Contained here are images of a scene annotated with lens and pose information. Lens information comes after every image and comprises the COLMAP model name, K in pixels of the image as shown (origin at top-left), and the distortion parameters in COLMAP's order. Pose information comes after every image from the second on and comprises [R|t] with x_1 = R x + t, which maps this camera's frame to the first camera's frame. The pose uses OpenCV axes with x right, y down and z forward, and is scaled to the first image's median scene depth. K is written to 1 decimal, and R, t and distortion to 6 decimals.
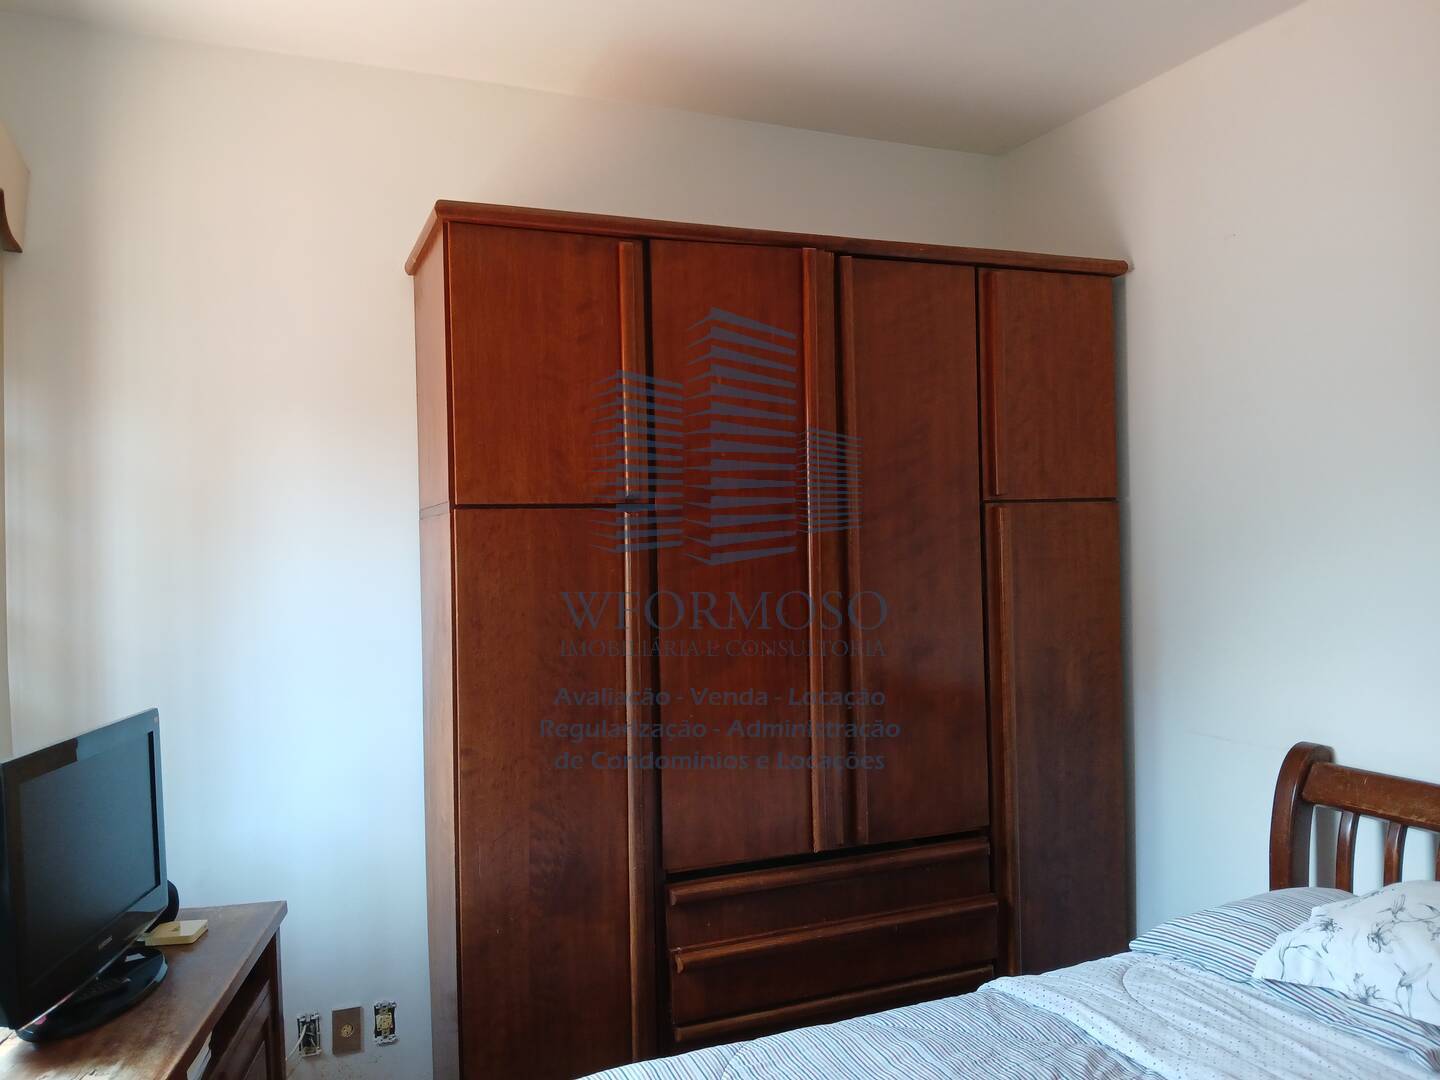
lens RADIAL K [[1131.7, 0, 720.2], [0, 1131.7, 532.9], [0, 0, 1]] dist [0.041661, -0.104922]
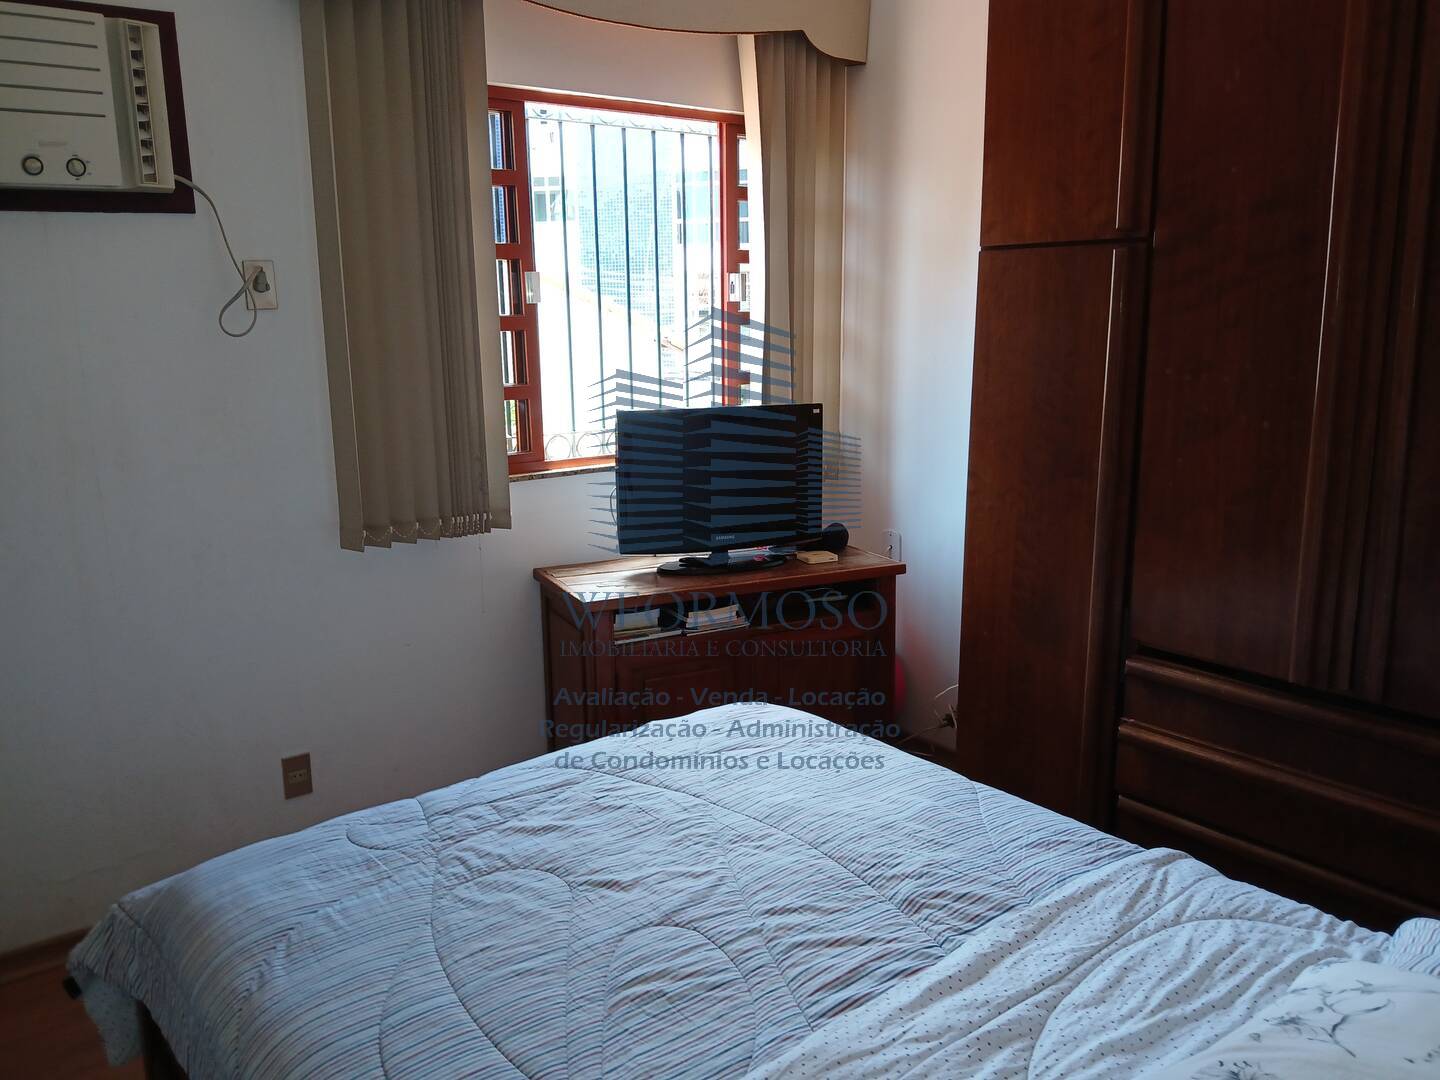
lens RADIAL K [[1131.7, 0, 723.0], [0, 1131.7, 542.8], [0, 0, 1]] dist [0.041661, -0.104922]
pose [[0.261614, 0.218051, -0.940219, 0.736450], [0.014307, 0.973163, 0.229672, -0.002527], [0.965067, -0.073537, 0.251473, 0.440506]]
